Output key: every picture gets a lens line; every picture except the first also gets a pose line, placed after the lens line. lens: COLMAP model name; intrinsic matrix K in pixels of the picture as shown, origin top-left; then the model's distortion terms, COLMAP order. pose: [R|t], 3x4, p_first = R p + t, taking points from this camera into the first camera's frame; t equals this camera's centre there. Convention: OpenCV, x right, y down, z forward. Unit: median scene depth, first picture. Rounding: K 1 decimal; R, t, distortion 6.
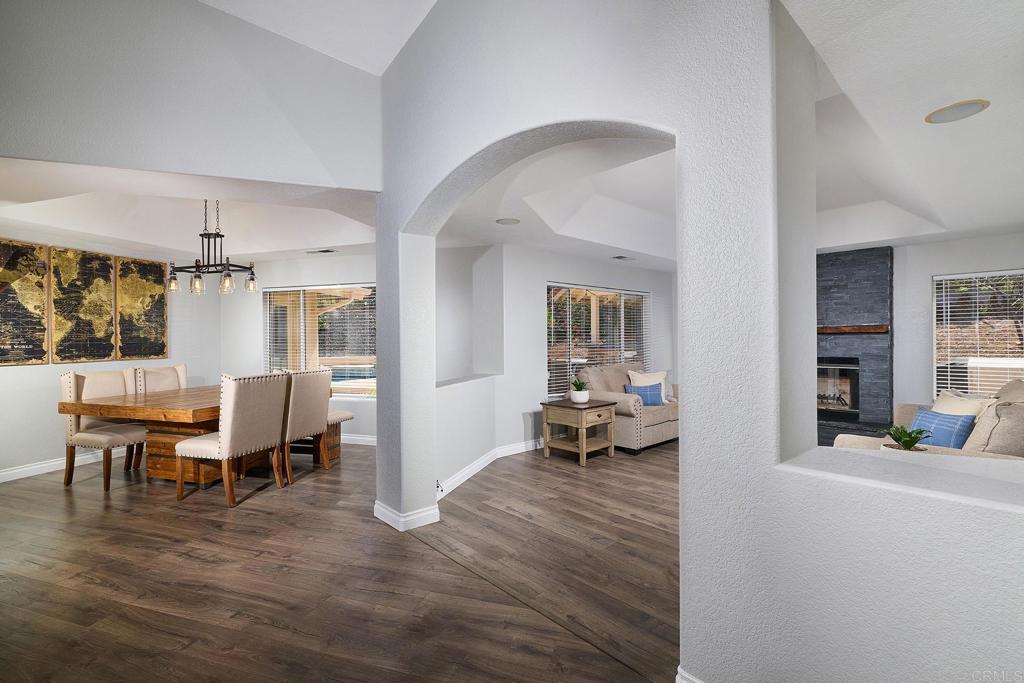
lens RADIAL K [[465.3, 0, 512.0], [0, 465.3, 341.5], [0, 0, 1]] dist [-0.001294, -0.000017]
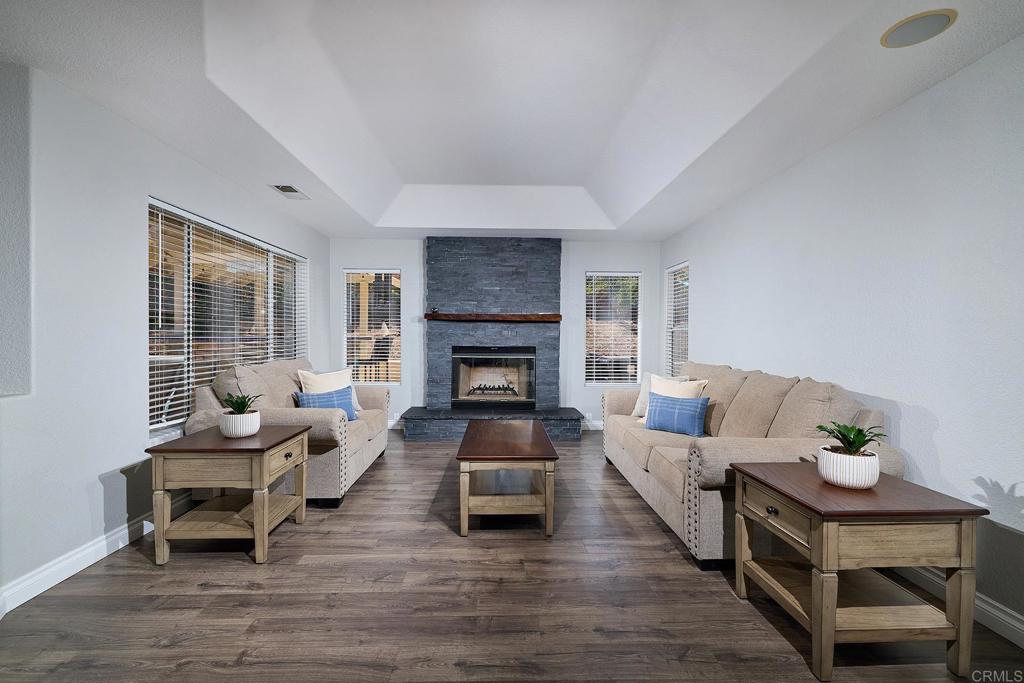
lens RADIAL K [[465.3, 0, 512.0], [0, 465.3, 341.5], [0, 0, 1]] dist [-0.001294, -0.000017]
pose [[0.655793, 0.000838, 0.754941, -0.047534], [-0.004800, 0.999984, 0.003059, 0.023542], [-0.754926, -0.005630, 0.655786, 0.431487]]
